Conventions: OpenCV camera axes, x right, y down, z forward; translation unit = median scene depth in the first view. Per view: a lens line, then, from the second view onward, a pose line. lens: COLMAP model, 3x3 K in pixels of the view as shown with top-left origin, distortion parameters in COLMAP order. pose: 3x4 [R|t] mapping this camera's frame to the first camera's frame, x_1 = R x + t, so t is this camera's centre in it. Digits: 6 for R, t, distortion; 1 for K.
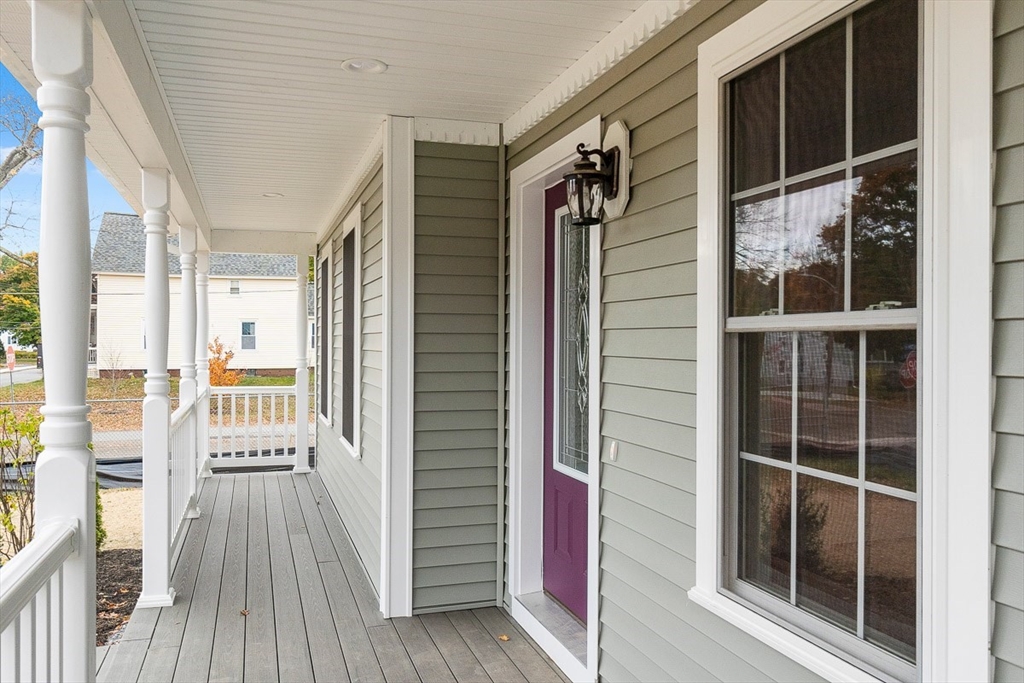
lens RADIAL K [[791.5, 0, 505.4], [0, 791.5, 336.9], [0, 0, 1]] dist [0.003726, -0.001735]
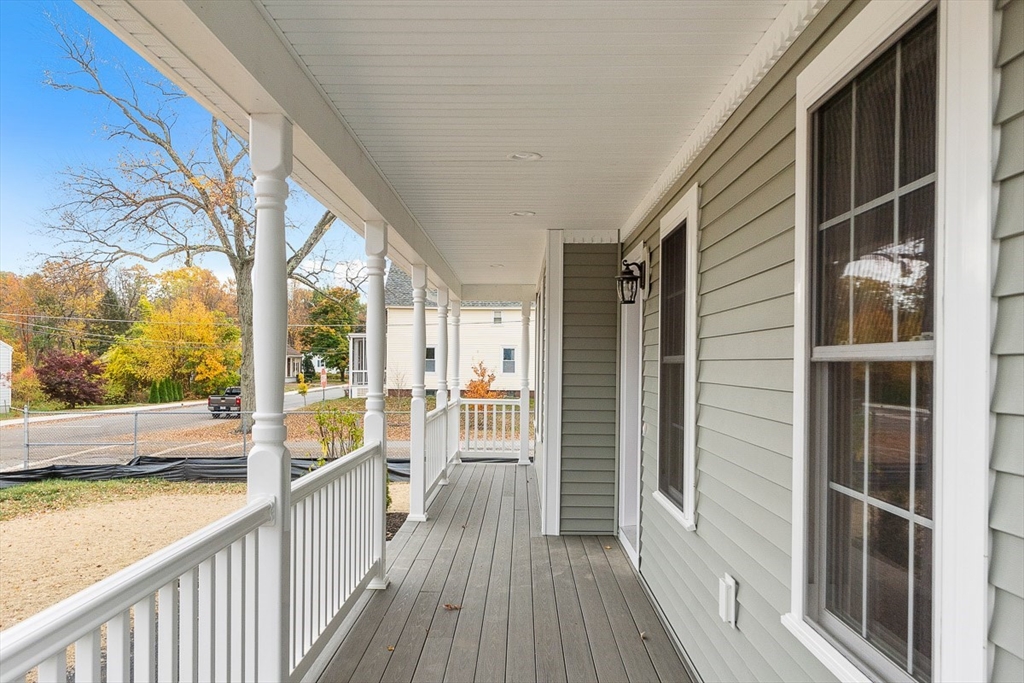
lens RADIAL K [[791.5, 0, 505.4], [0, 791.5, 336.9], [0, 0, 1]] dist [0.003726, -0.001735]
pose [[0.946934, -0.005915, -0.321374, 0.233979], [-0.004235, 0.999514, -0.030874, -0.004126], [0.321401, 0.030596, 0.946449, -0.456936]]
